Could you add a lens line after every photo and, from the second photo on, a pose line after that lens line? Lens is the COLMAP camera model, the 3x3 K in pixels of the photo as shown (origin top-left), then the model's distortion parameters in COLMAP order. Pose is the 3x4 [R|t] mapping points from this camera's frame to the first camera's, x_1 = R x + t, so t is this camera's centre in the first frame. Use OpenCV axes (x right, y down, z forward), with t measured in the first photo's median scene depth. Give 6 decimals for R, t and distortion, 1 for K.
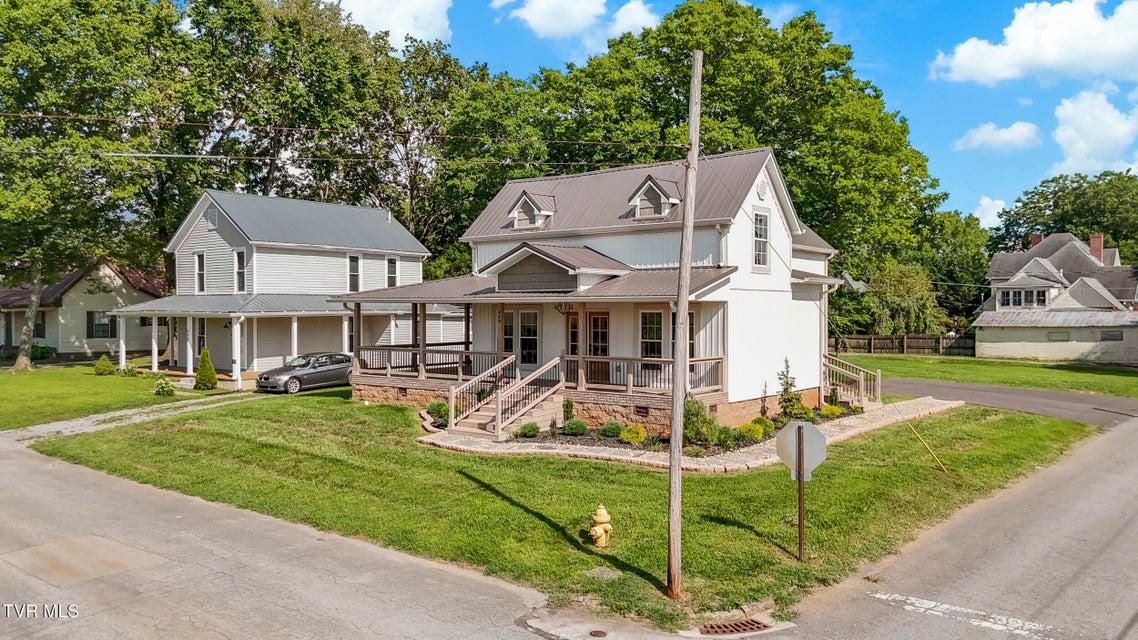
lens RADIAL K [[855.9, 0, 573.6], [0, 855.9, 320.8], [0, 0, 1]] dist [0.012921, -0.038303]
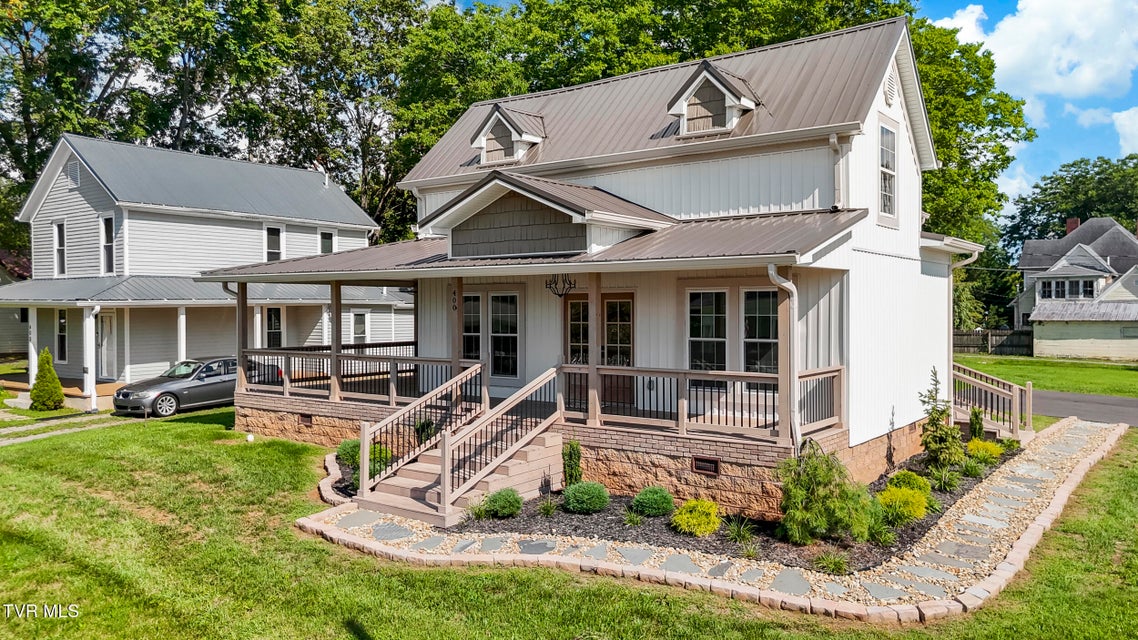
lens RADIAL K [[855.9, 0, 571.6], [0, 855.9, 312.9], [0, 0, 1]] dist [0.012921, -0.038303]
pose [[0.999781, -0.002150, 0.020820, -0.012055], [0.002291, 0.999975, -0.006730, 0.006123], [-0.020805, 0.006776, 0.999761, 0.289006]]
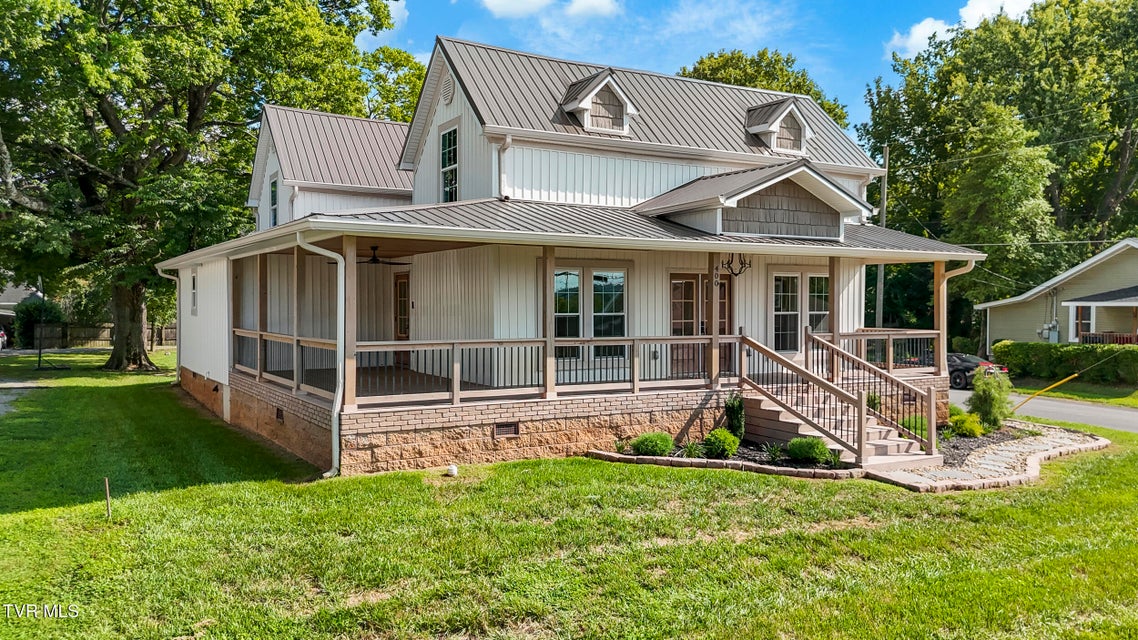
lens RADIAL K [[855.9, 0, 539.5], [0, 855.9, 315.9], [0, 0, 1]] dist [0.012921, -0.038303]
pose [[0.401583, -0.012505, 0.915737, -0.503336], [0.007314, 0.999919, 0.010447, 0.011766], [-0.915793, 0.002503, 0.401642, 0.643087]]
